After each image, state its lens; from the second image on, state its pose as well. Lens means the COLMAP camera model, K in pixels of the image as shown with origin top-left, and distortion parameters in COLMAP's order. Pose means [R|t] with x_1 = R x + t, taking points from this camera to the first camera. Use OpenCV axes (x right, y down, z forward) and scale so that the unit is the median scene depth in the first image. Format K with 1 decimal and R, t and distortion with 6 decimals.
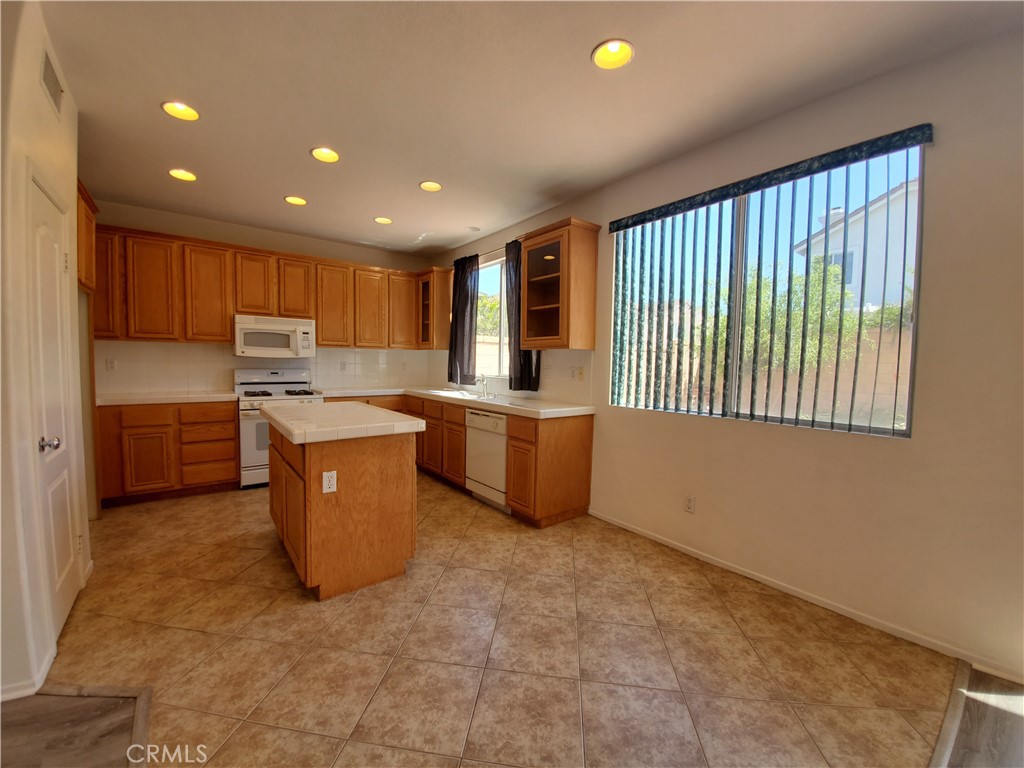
lens RADIAL K [[405.8, 0, 506.7], [0, 405.8, 382.5], [0, 0, 1]] dist [-0.011030, -0.003113]
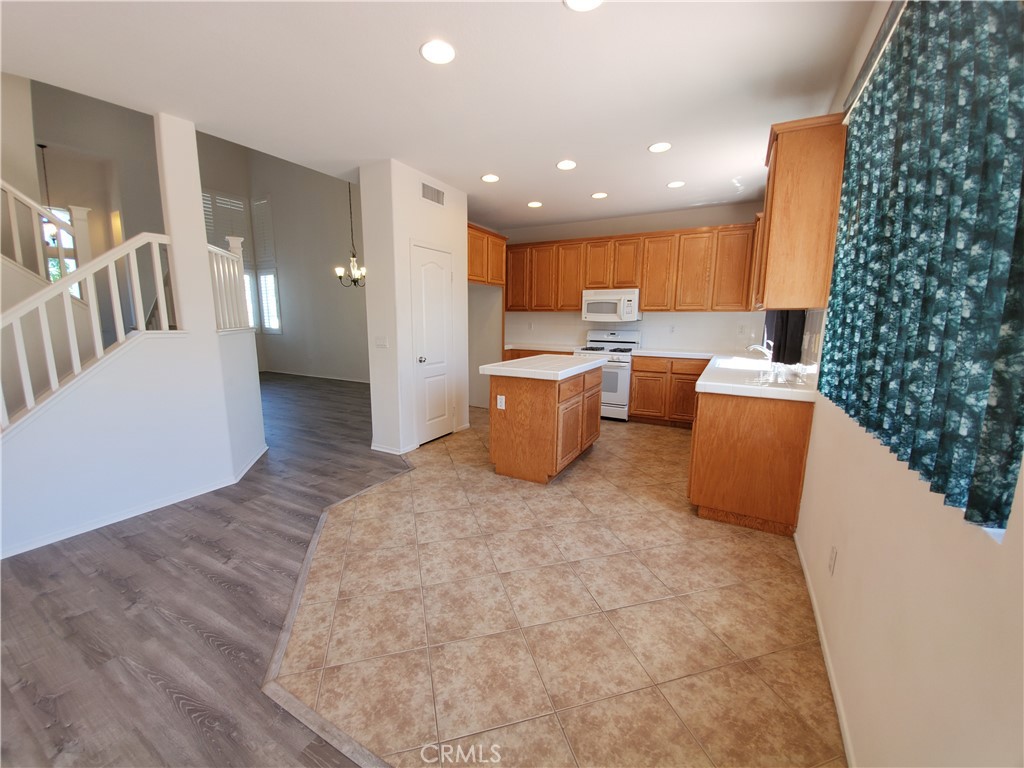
lens RADIAL K [[405.8, 0, 501.9], [0, 405.8, 382.0], [0, 0, 1]] dist [-0.011030, -0.003113]
pose [[0.389709, 0.128776, -0.911890, 0.854971], [-0.046576, 0.991664, 0.120137, -0.018439], [0.919759, -0.004346, 0.392459, 0.332552]]
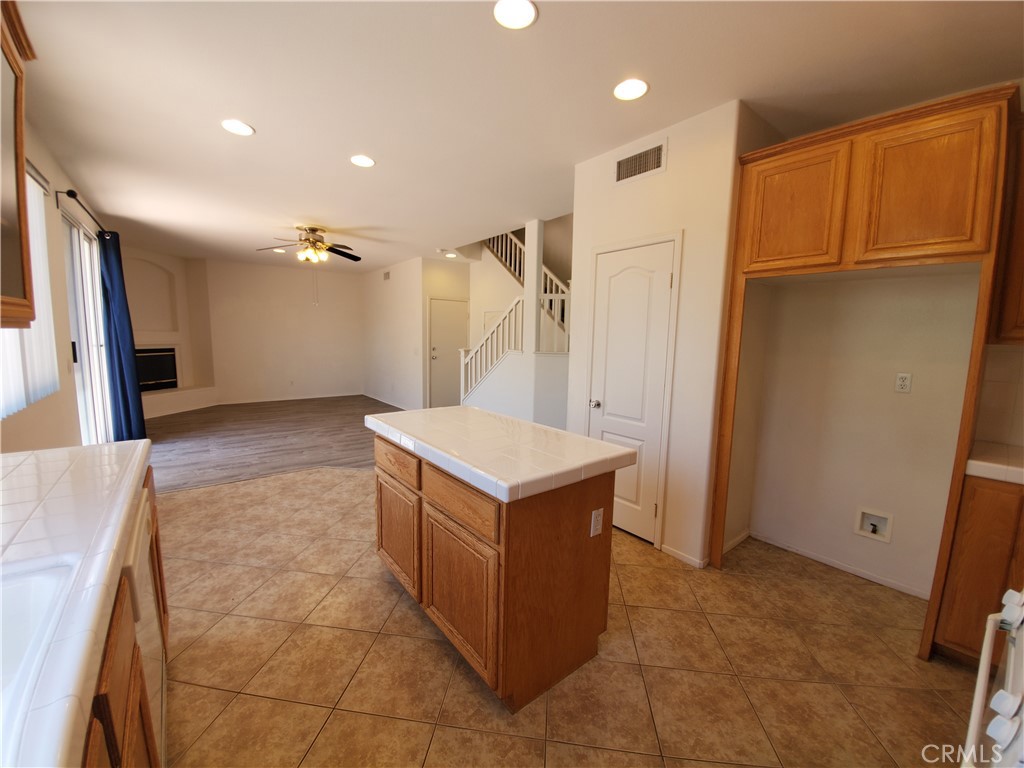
lens RADIAL K [[405.8, 0, 514.5], [0, 405.8, 386.3], [0, 0, 1]] dist [-0.011030, -0.003113]
pose [[-0.998854, -0.036451, -0.031014, -0.507362], [-0.041383, 0.983326, 0.177083, -0.156966], [0.024042, 0.178163, -0.983707, 1.884048]]
